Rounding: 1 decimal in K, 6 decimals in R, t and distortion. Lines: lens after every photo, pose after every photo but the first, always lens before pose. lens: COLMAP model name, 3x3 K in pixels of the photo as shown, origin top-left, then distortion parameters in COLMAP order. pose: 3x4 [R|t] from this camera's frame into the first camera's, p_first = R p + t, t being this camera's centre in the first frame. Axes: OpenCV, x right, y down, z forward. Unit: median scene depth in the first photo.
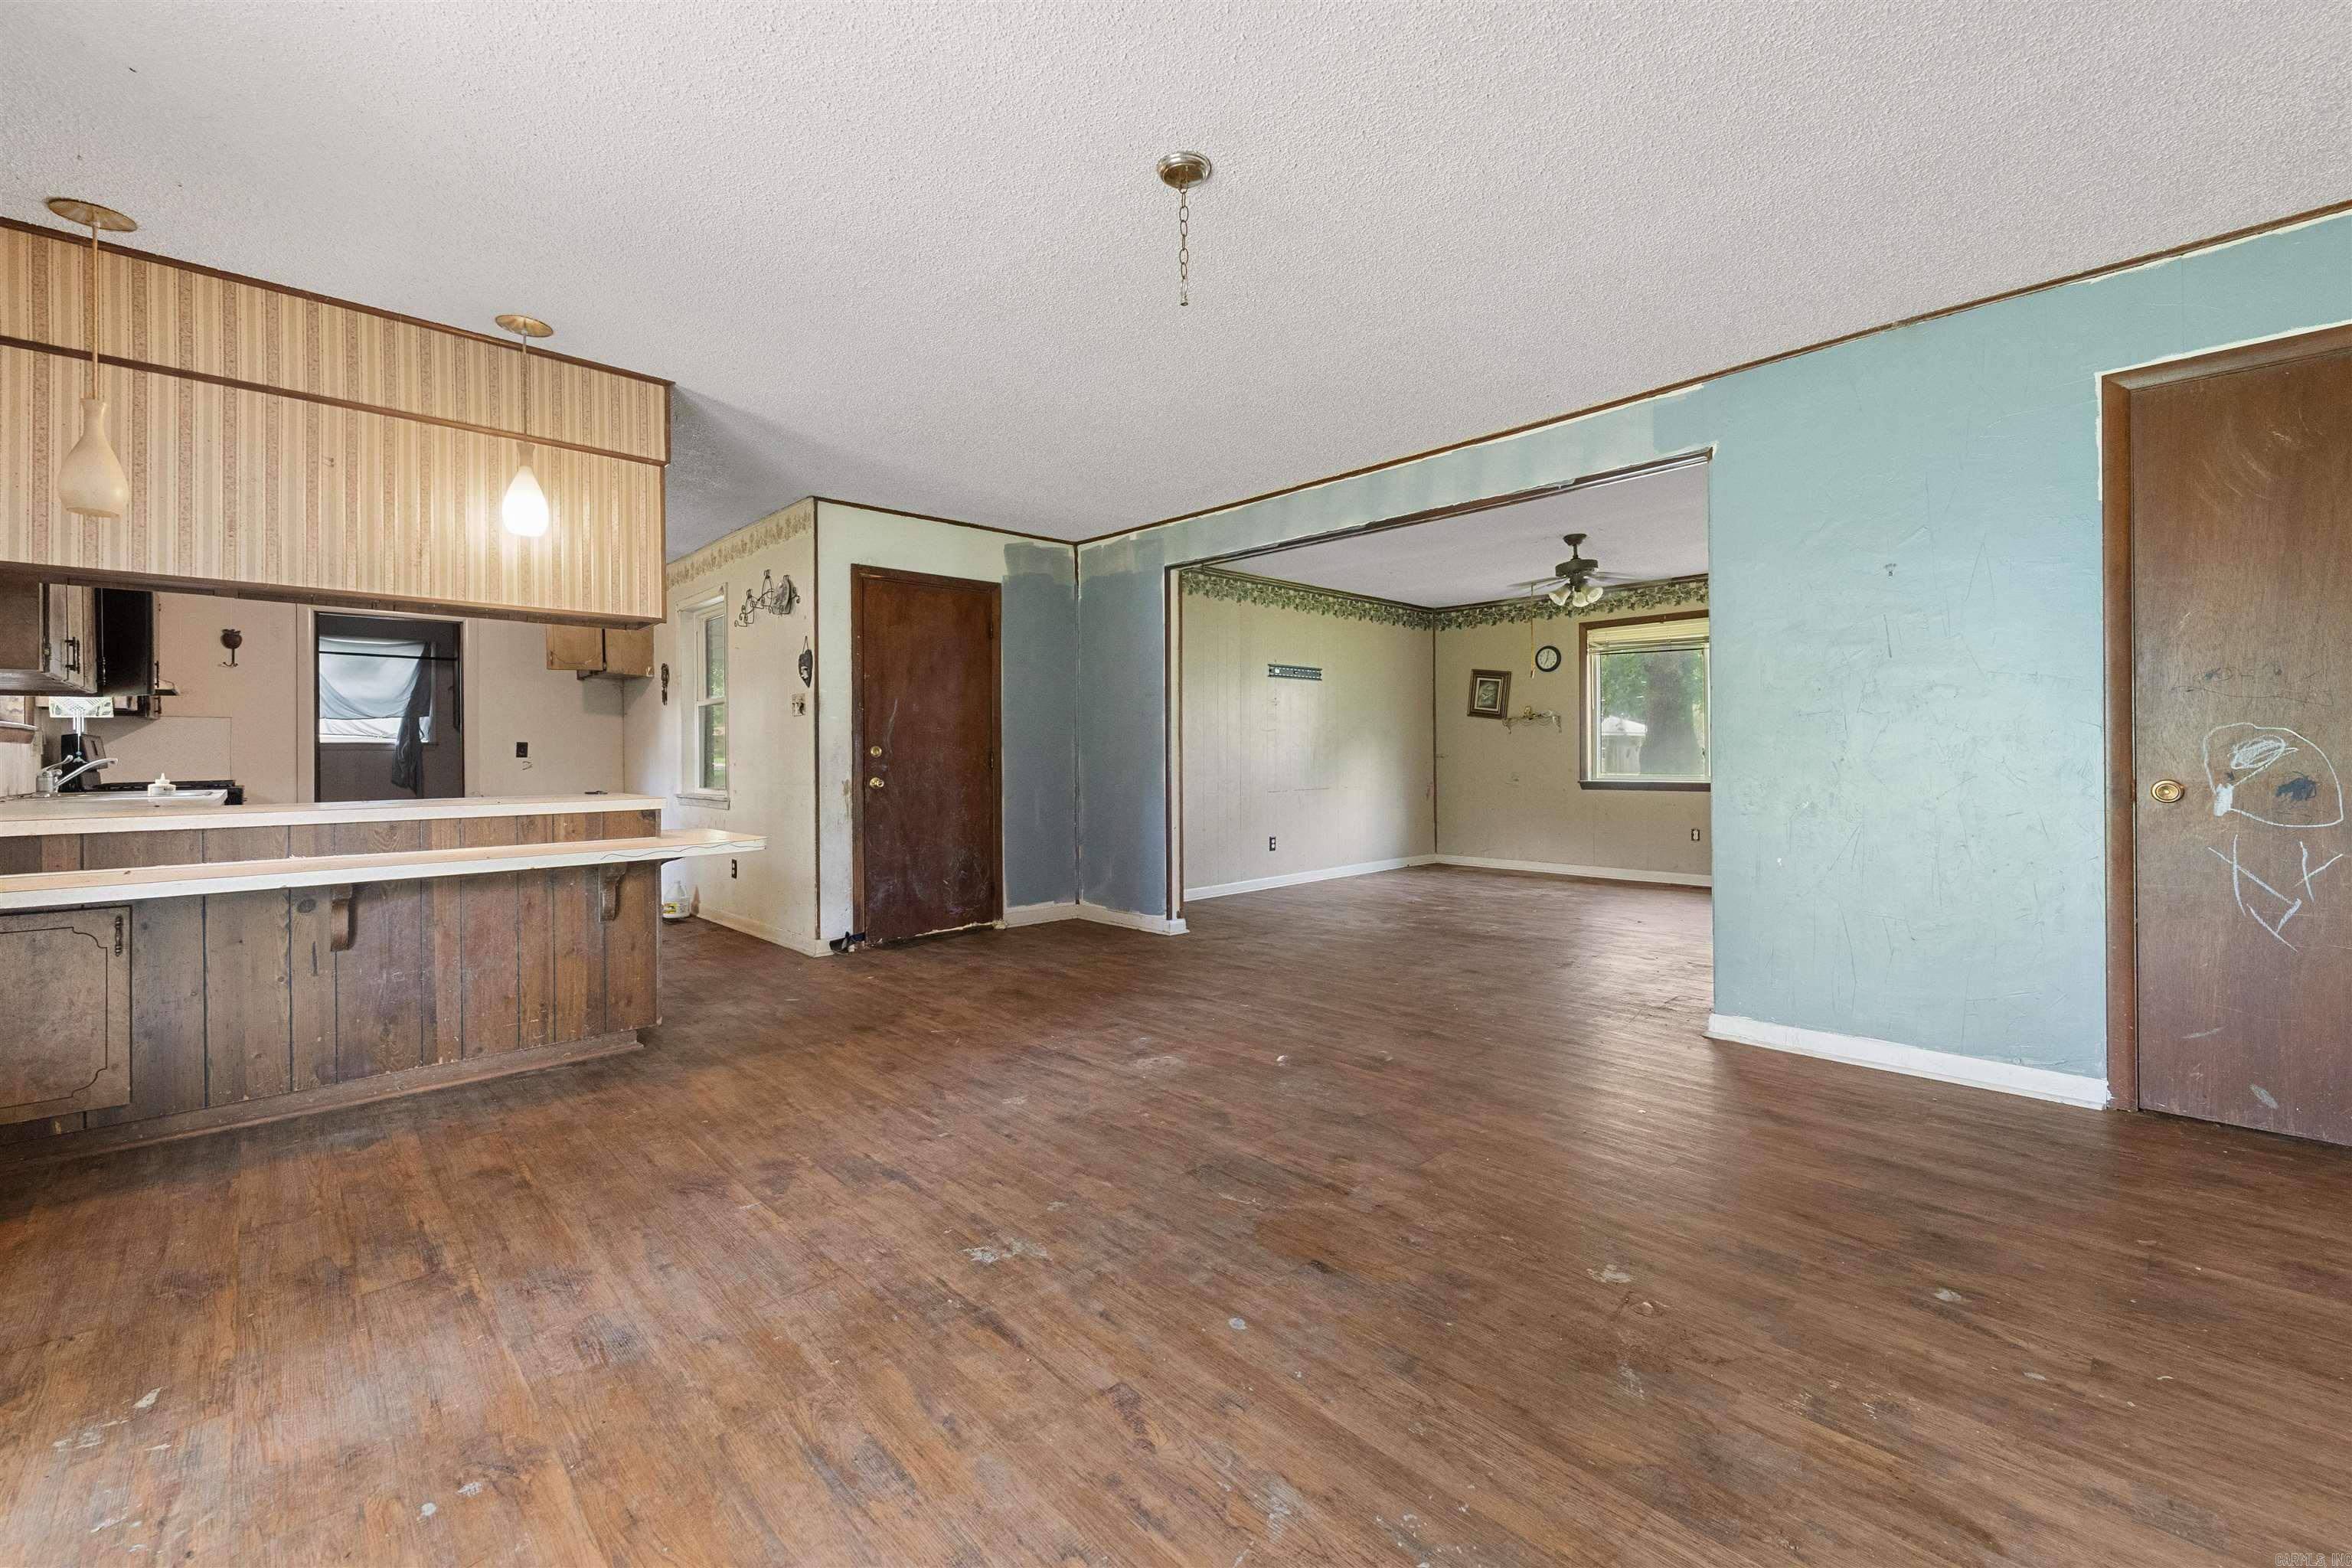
lens RADIAL K [[966.4, 0, 1164.5], [0, 966.4, 754.0], [0, 0, 1]] dist [-0.000293, -0.000086]
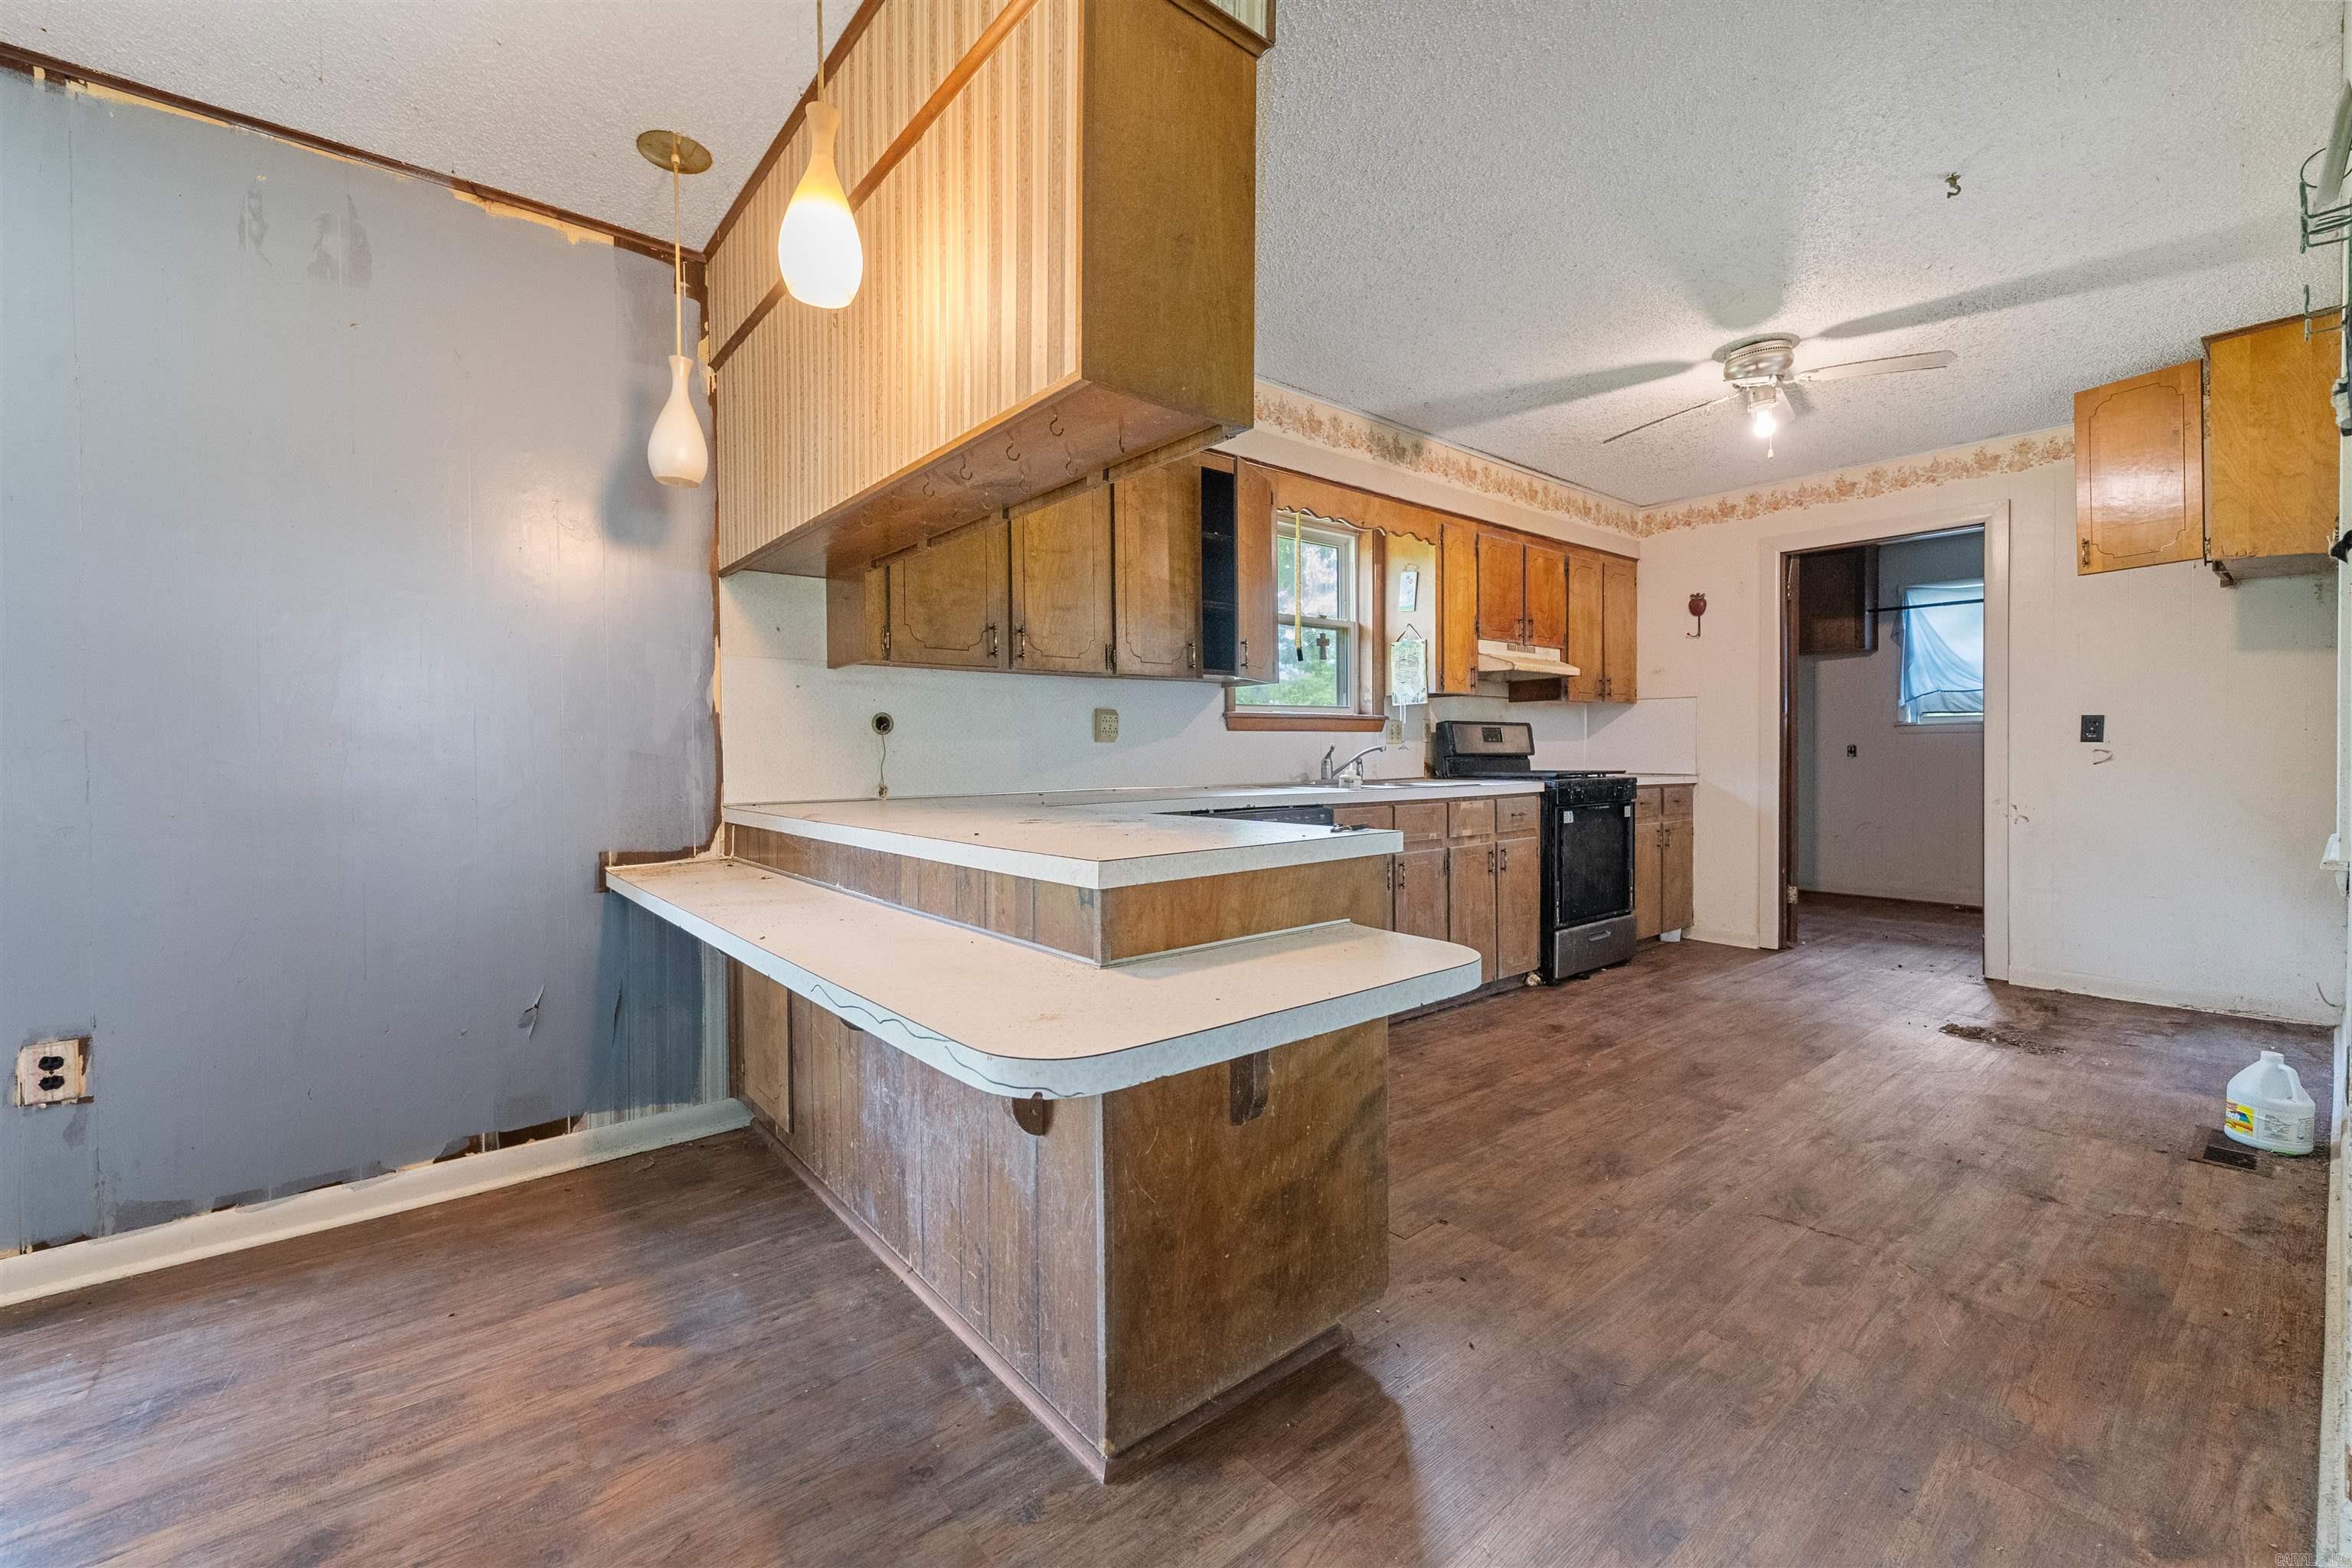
lens RADIAL K [[963.2, 0, 1173.1], [0, 963.2, 760.0], [0, 0, 1]] dist [0.007092, -0.004100]
pose [[-0.065014, 0.017532, -0.997730, -0.172382], [0.006764, 0.999830, 0.017129, 0.001198], [0.997861, -0.005635, -0.065121, 1.189791]]
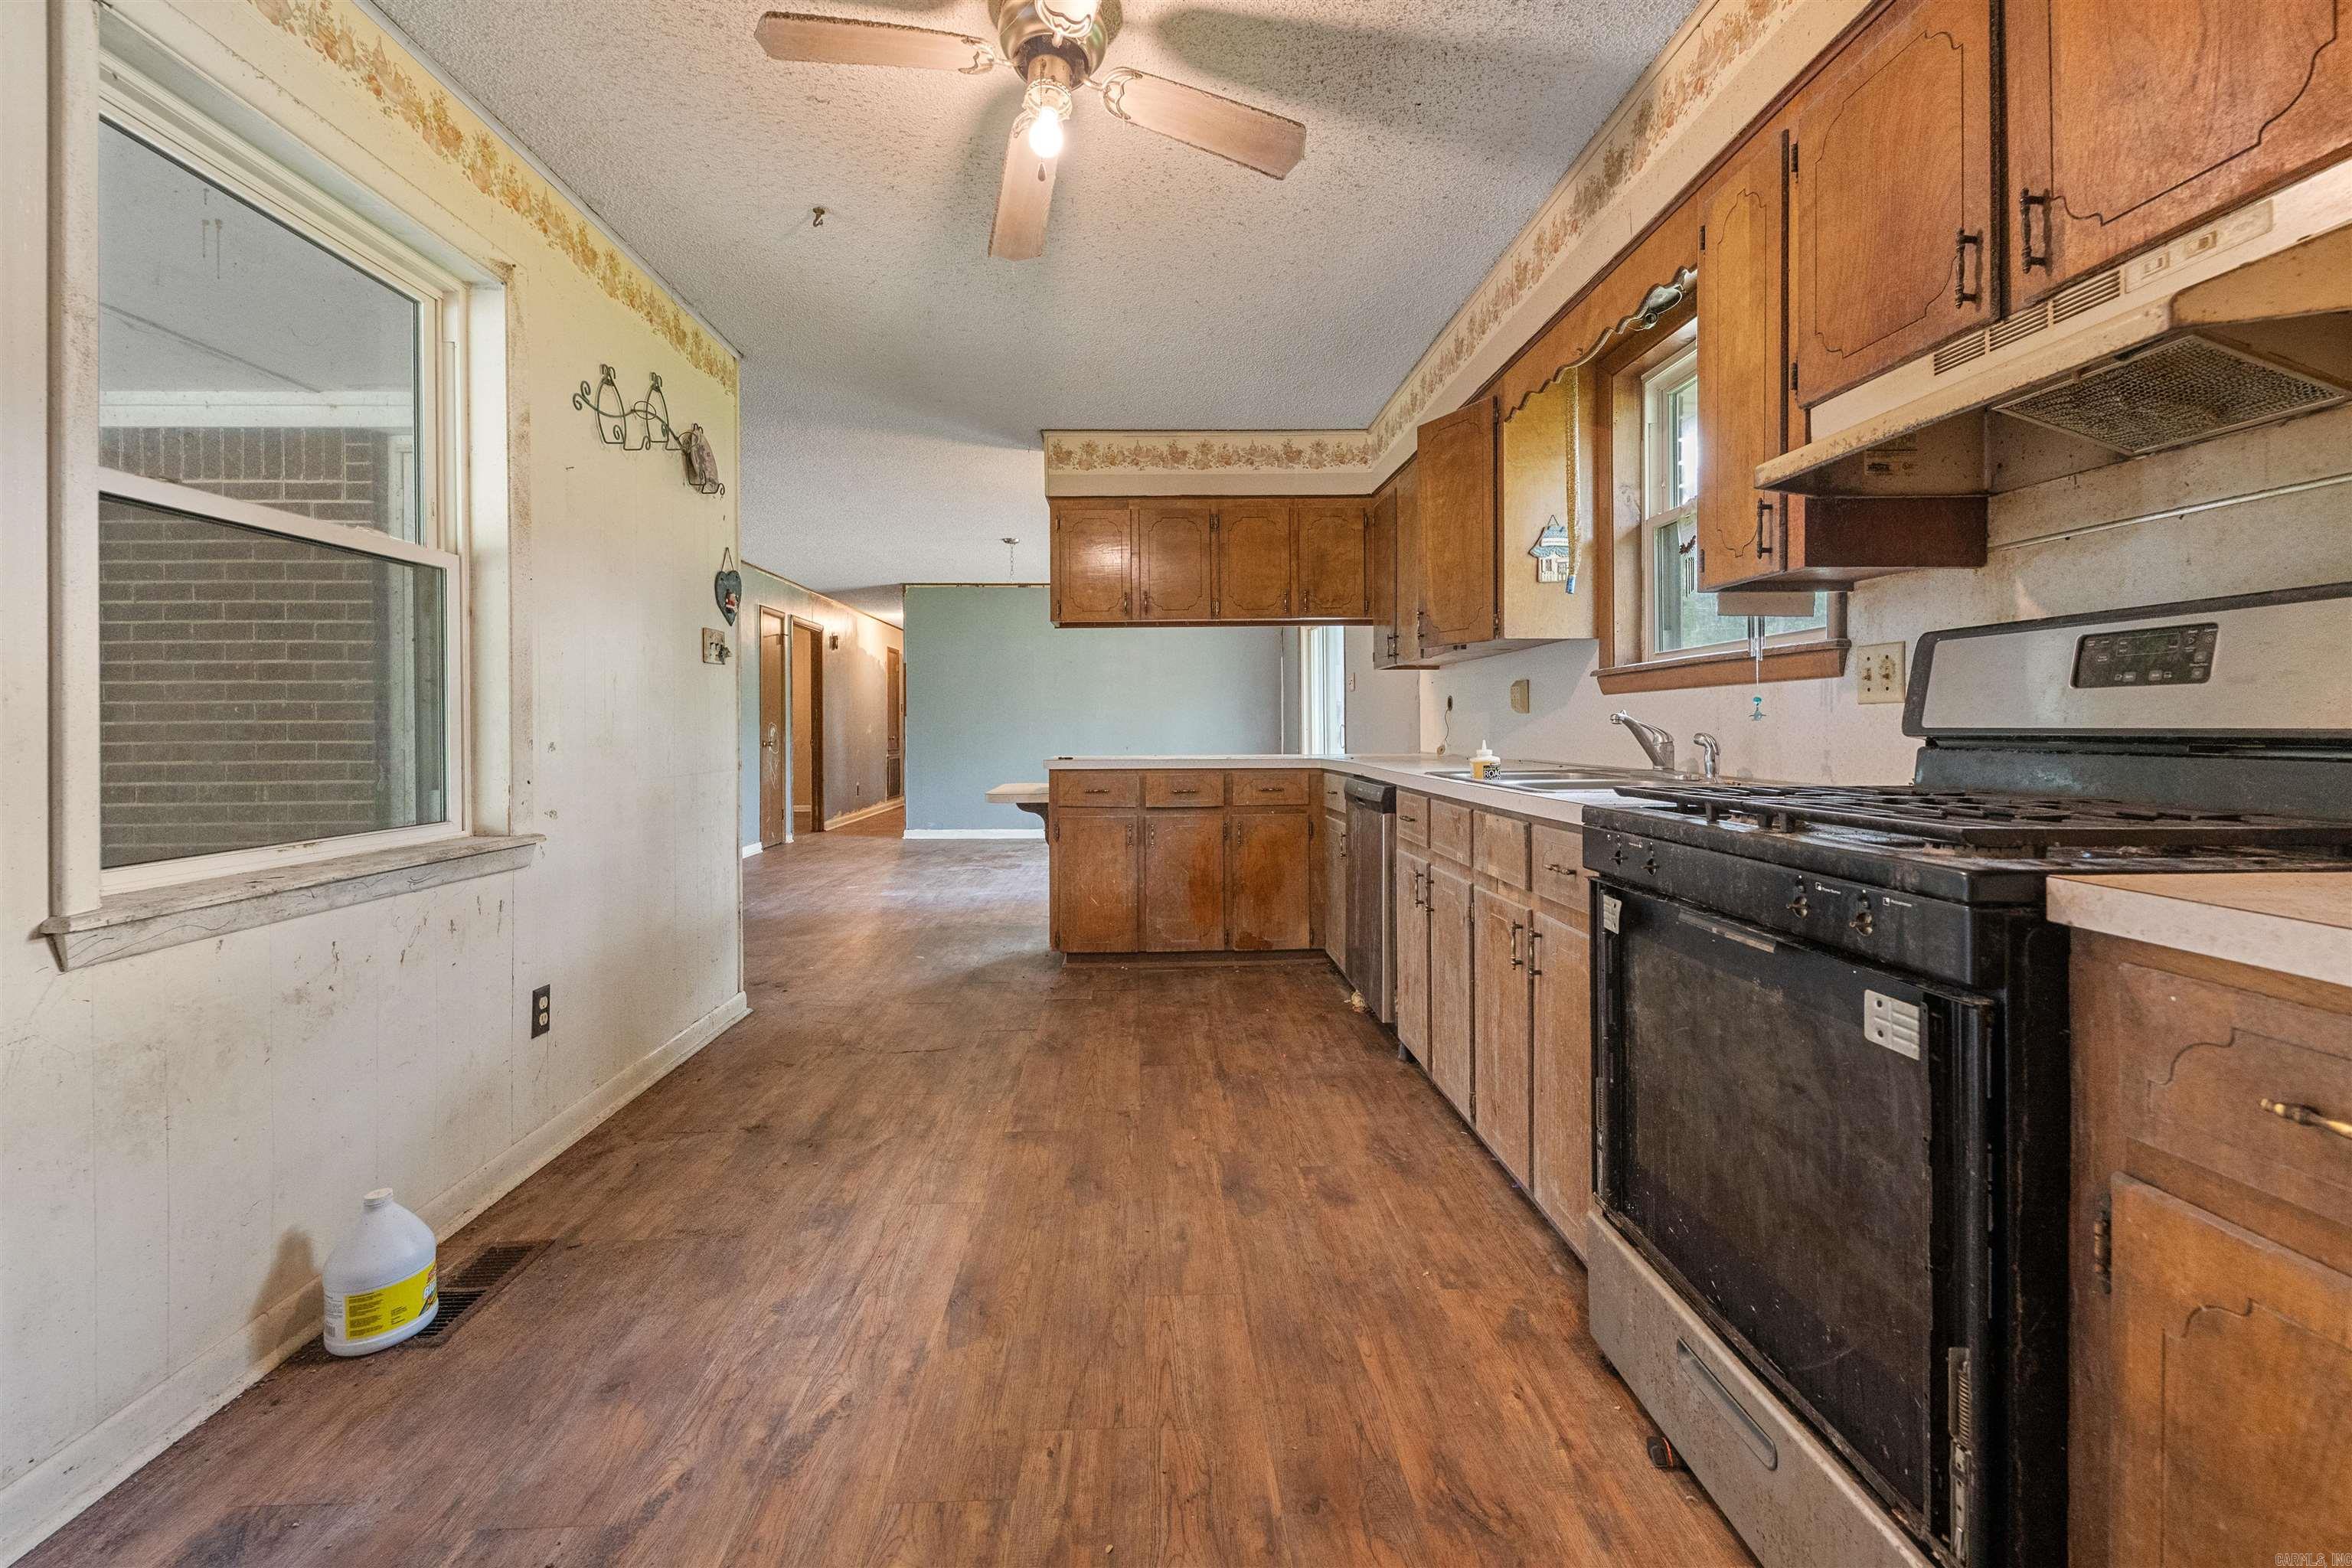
lens RADIAL K [[972.9, 0, 1170.9], [0, 972.9, 743.8], [0, 0, 1]] dist [0.006301, -0.003952]
pose [[-0.752512, 0.001956, 0.658575, -1.745788], [0.013686, 0.999826, 0.012668, 0.013534], [-0.658436, 0.018546, -0.752408, 2.177971]]
